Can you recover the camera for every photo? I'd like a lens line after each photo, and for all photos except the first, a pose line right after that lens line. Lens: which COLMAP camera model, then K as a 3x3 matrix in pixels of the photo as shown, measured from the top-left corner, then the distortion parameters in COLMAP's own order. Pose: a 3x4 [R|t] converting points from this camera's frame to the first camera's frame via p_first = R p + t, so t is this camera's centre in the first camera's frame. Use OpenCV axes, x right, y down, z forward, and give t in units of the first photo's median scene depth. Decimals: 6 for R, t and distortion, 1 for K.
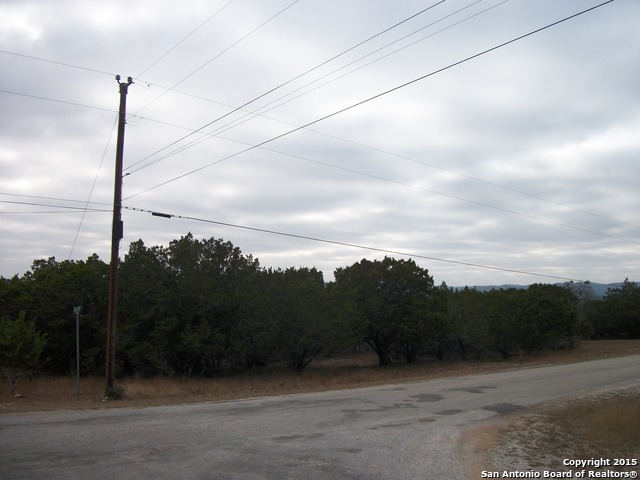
lens RADIAL K [[616.1, 0, 320.9], [0, 616.1, 232.7], [0, 0, 1]] dist [-0.084180, -0.002028]
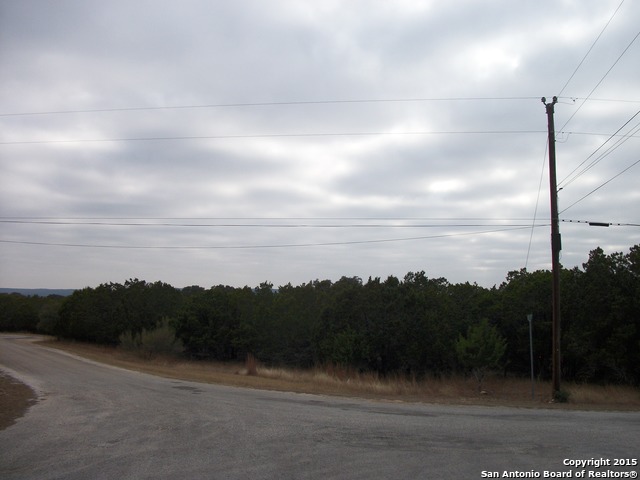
lens RADIAL K [[608.5, 0, 320.0], [0, 608.5, 240.0], [0, 0, 1]] dist [-0.132122, 0.015785]
pose [[0.695664, -0.070925, -0.714857, 0.114321], [0.071336, 0.997016, -0.029499, -0.007127], [0.714816, -0.030474, 0.698648, -0.013748]]
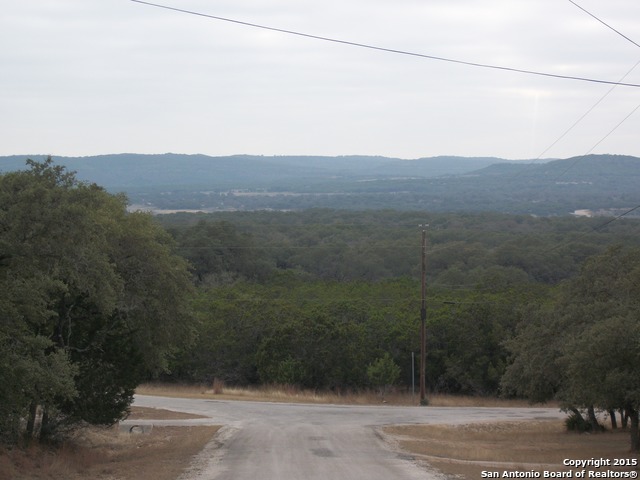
lens RADIAL K [[1786.4, 0, 320.0], [0, 1786.4, 240.0], [0, 0, 1]] dist [-0.107824, -0.204200]
pose [[0.800263, 0.012197, -0.599525, 2.456852], [0.066780, 0.991761, 0.109317, -0.776296], [0.595919, -0.127518, 0.792855, -3.179139]]
